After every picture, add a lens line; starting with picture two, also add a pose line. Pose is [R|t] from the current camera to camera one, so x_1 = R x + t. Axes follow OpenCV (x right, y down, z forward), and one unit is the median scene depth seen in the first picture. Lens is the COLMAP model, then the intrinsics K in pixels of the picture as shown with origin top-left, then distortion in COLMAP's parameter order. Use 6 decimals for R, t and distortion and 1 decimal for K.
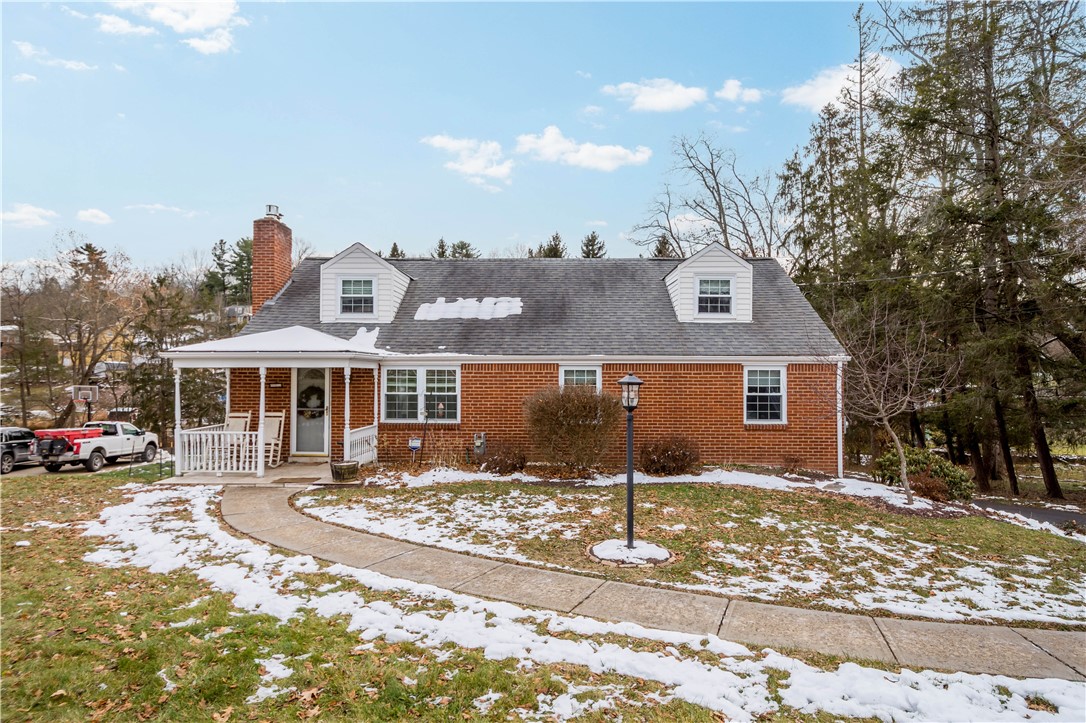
lens RADIAL K [[596.0, 0, 543.0], [0, 596.0, 361.5], [0, 0, 1]] dist [0.000897, -0.000242]
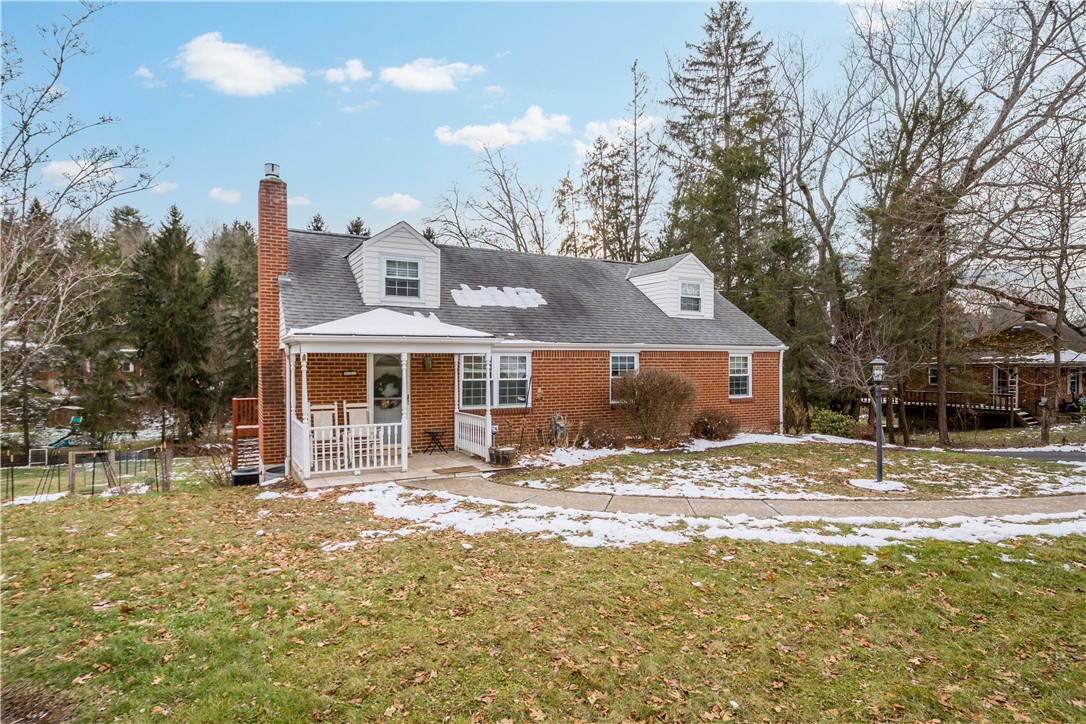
lens RADIAL K [[577.5, 0, 543.0], [0, 577.5, 362.0], [0, 0, 1]] dist [0.004139, 0.000315]
pose [[0.878931, -0.004144, 0.476931, -0.604889], [-0.005219, 0.999819, 0.018305, 0.005469], [-0.476921, -0.018578, 0.878750, 0.095672]]
